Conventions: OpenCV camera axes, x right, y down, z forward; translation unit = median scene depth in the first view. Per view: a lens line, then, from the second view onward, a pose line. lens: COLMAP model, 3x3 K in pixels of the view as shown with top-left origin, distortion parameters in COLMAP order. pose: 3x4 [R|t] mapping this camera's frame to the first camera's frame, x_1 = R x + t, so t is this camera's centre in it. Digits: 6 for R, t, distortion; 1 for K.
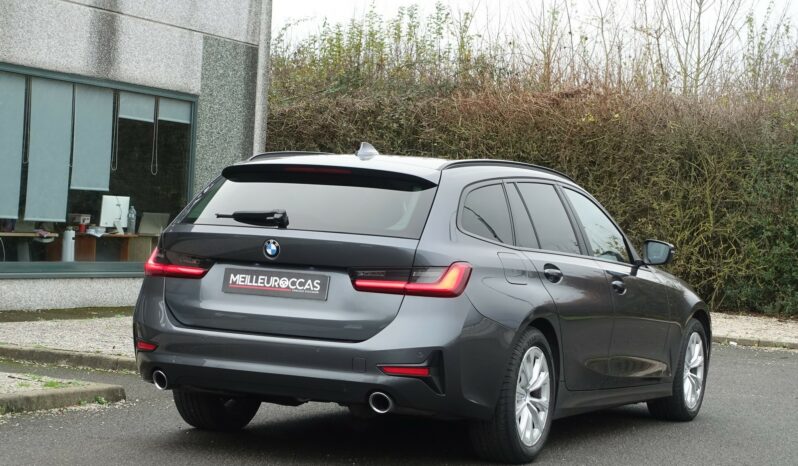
lens RADIAL K [[2027.5, 0, 399.2], [0, 2027.5, 234.5], [0, 0, 1]] dist [-0.320190, -0.741105]
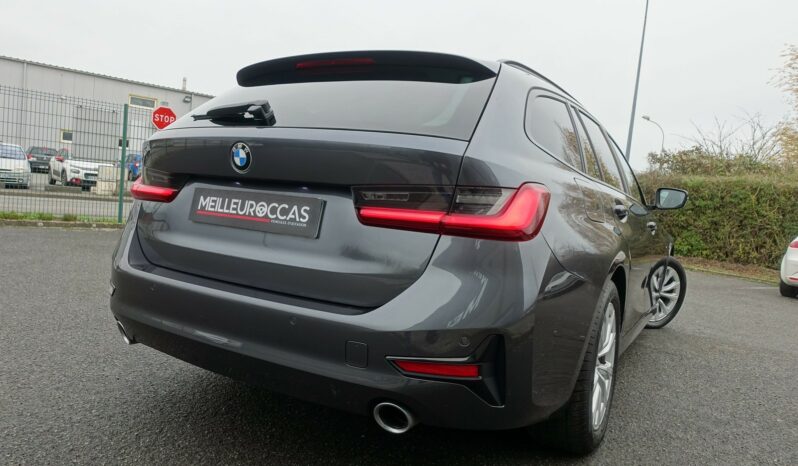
lens RADIAL K [[552.8, 0, 398.5], [0, 552.8, 231.8], [0, 0, 1]] dist [-0.005611, -0.001427]
pose [[0.993919, 0.029806, -0.106005, 0.007337], [-0.024863, 0.998555, 0.047648, 0.021491], [0.107272, -0.044723, 0.993223, 0.826082]]
